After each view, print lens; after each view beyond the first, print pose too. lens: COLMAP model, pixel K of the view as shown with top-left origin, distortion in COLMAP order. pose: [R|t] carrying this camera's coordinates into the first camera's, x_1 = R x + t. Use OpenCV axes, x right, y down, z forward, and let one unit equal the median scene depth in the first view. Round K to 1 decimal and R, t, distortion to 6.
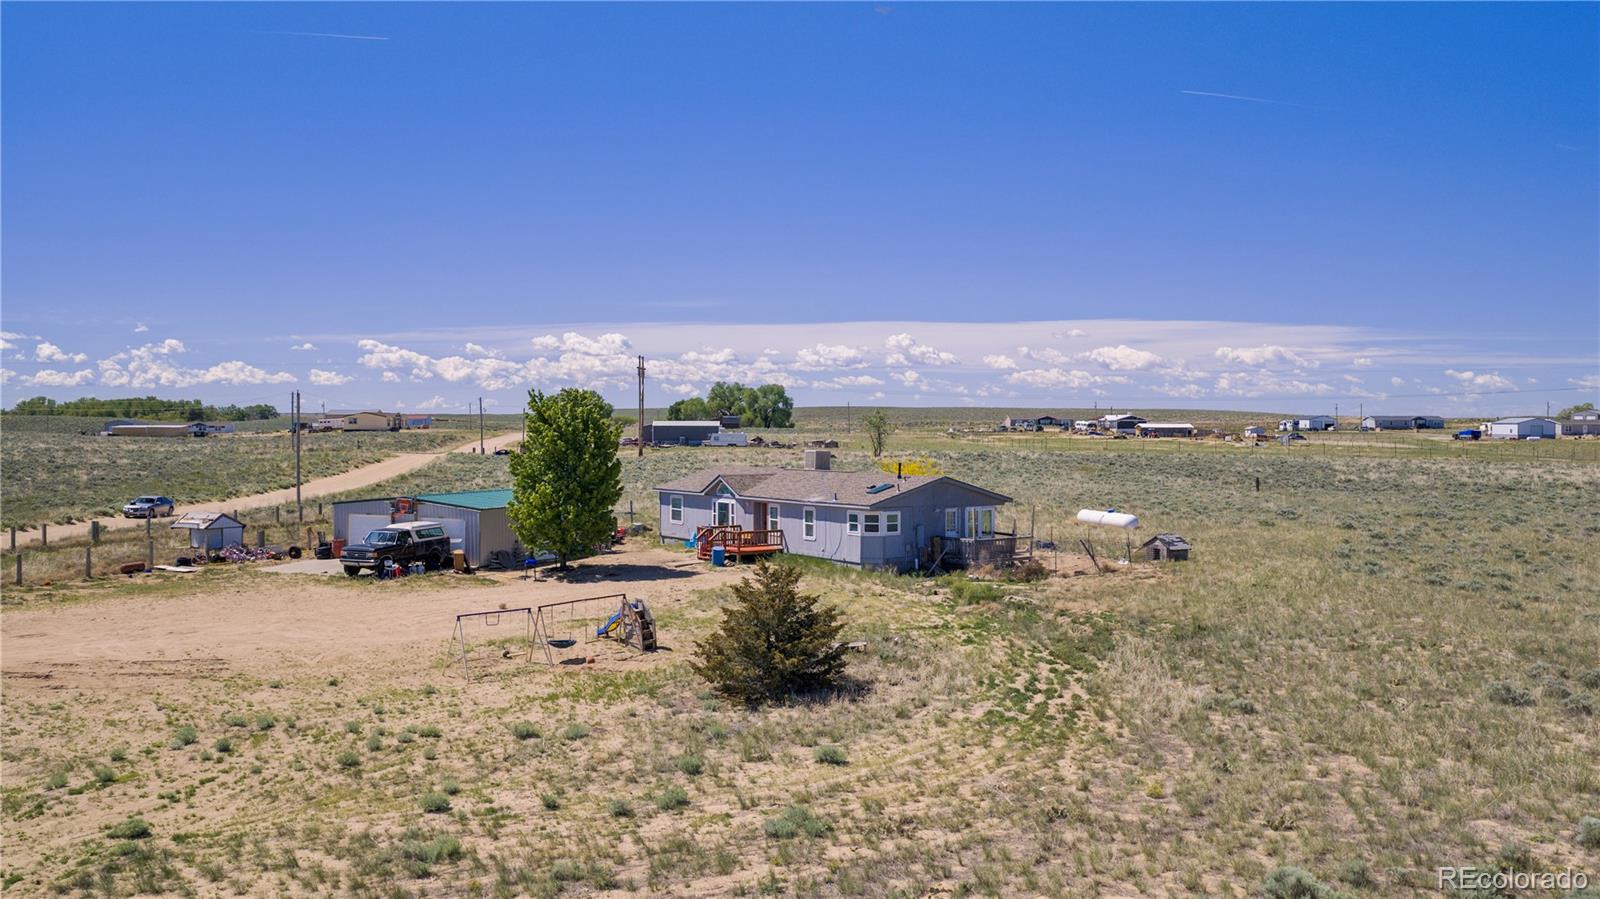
lens RADIAL K [[1277.1, 0, 800.0], [0, 1277.1, 449.5], [0, 0, 1]] dist [0.027281, -0.075605]
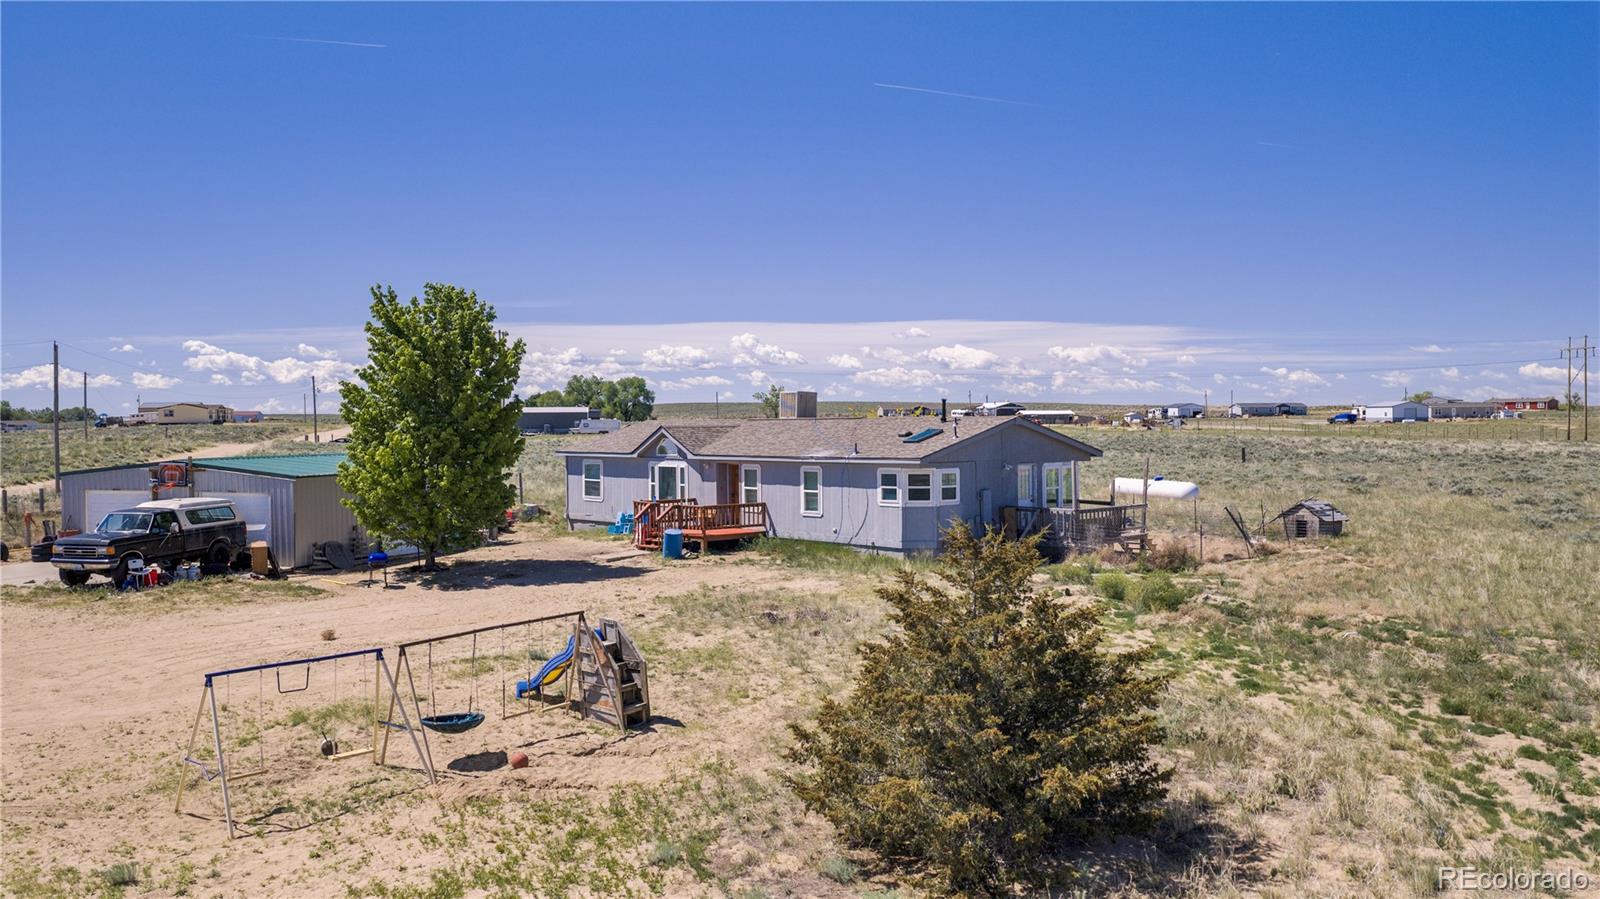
lens RADIAL K [[1277.1, 0, 800.0], [0, 1277.1, 449.5], [0, 0, 1]] dist [0.027281, -0.075605]
pose [[0.993453, -0.011529, 0.113661, -0.073932], [0.011382, 0.999933, 0.001939, 0.035054], [-0.113676, -0.000633, 0.993518, 0.344600]]
